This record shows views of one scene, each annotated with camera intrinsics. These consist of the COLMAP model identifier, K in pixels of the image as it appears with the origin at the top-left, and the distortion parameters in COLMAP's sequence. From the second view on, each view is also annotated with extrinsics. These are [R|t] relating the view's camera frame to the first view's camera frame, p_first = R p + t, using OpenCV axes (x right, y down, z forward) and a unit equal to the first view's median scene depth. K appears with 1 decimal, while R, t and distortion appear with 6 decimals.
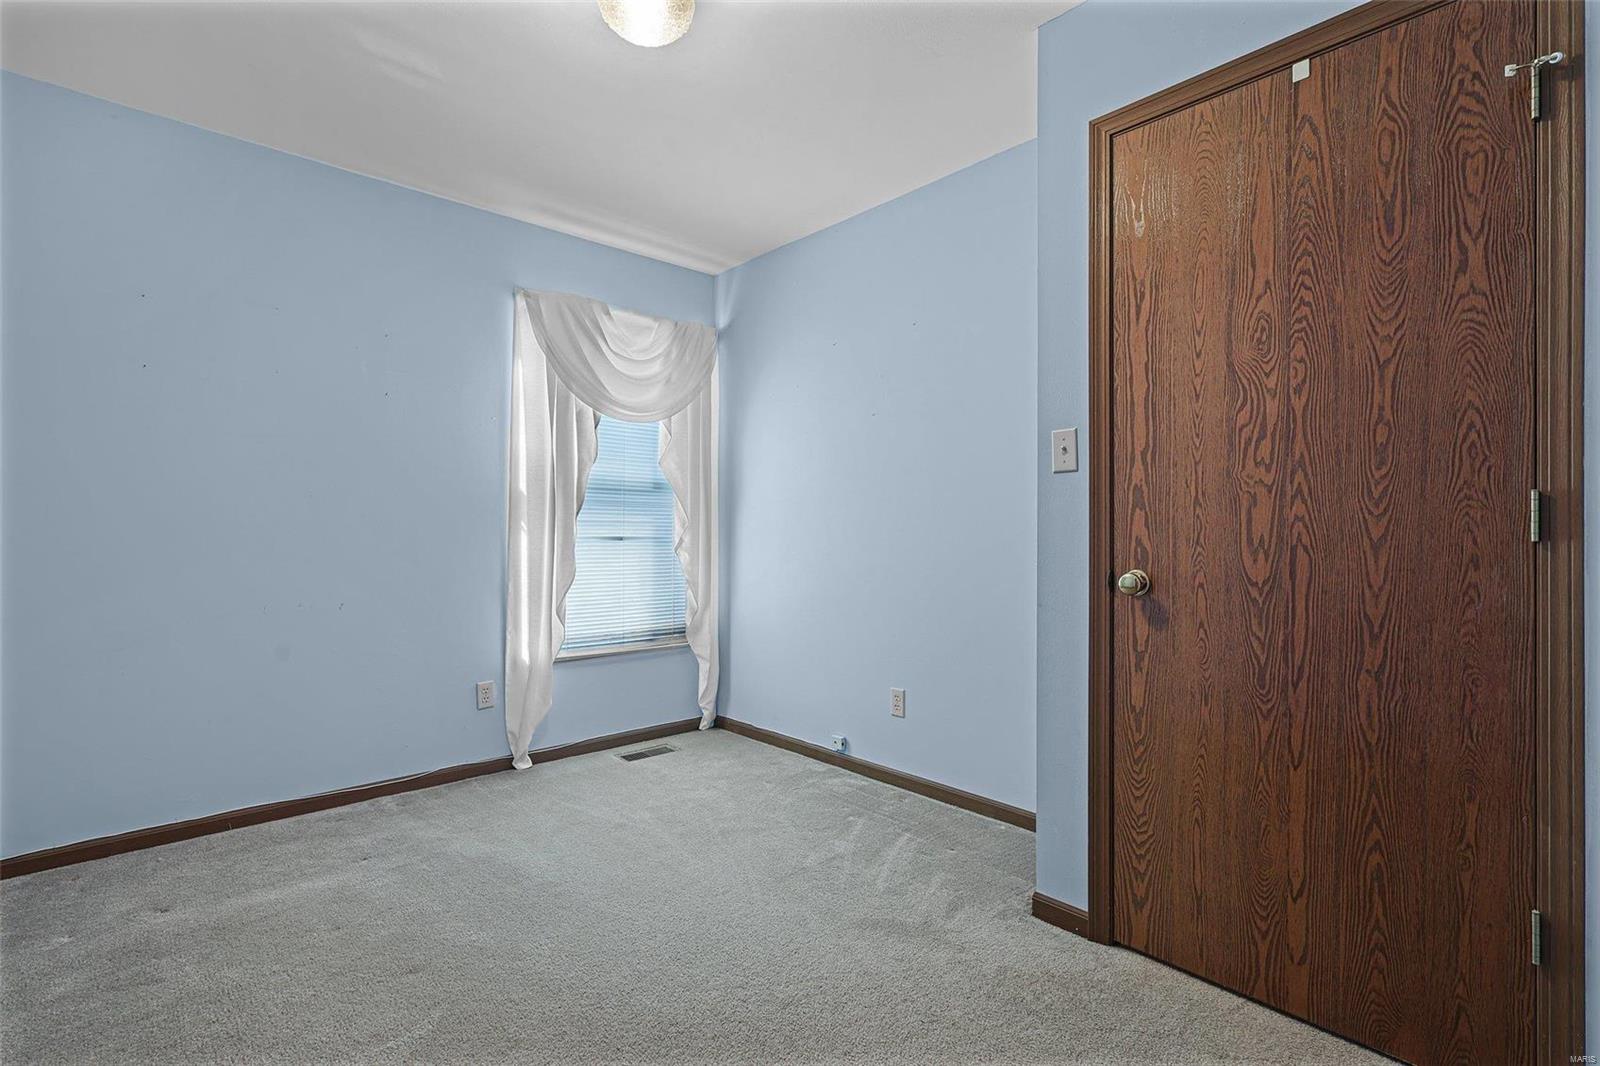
lens RADIAL K [[737.7, 0, 806.1], [0, 737.7, 530.1], [0, 0, 1]] dist [0.002805, 0.000768]
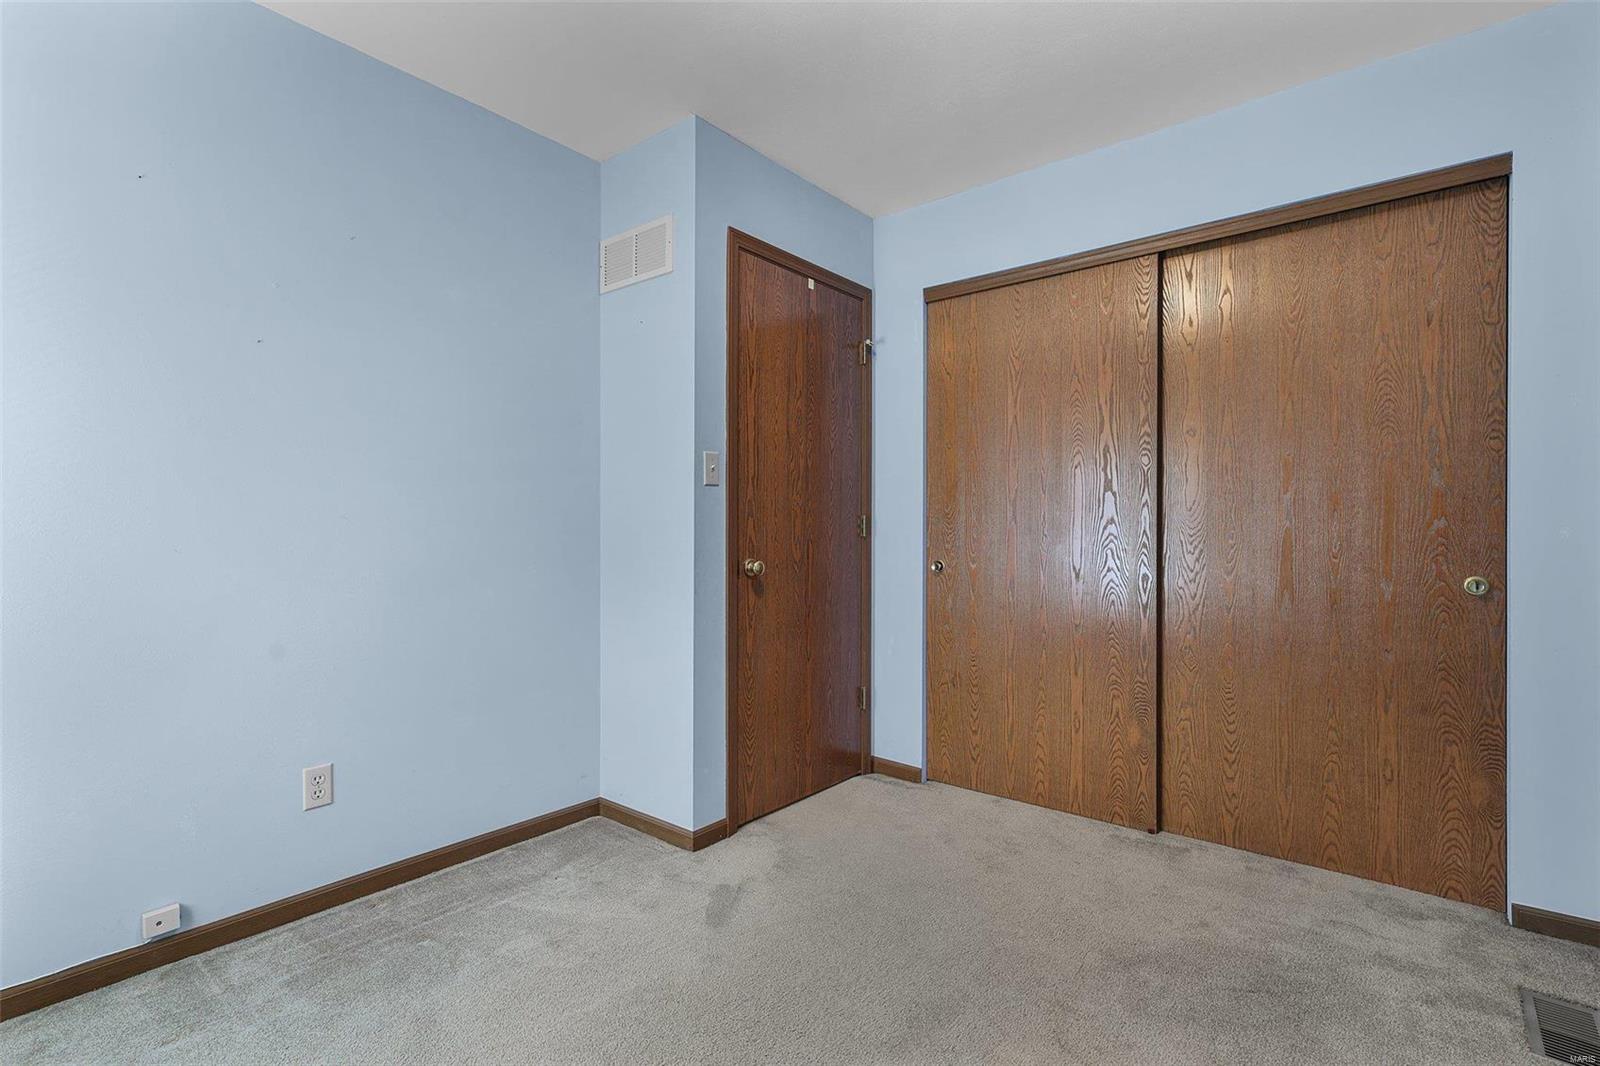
lens RADIAL K [[737.7, 0, 805.5], [0, 737.7, 535.3], [0, 0, 1]] dist [0.002805, 0.000768]
pose [[-0.134638, -0.002537, 0.990892, -1.034859], [-0.001788, 0.999996, 0.002317, 0.004210], [-0.990893, -0.001459, -0.134642, 1.122236]]
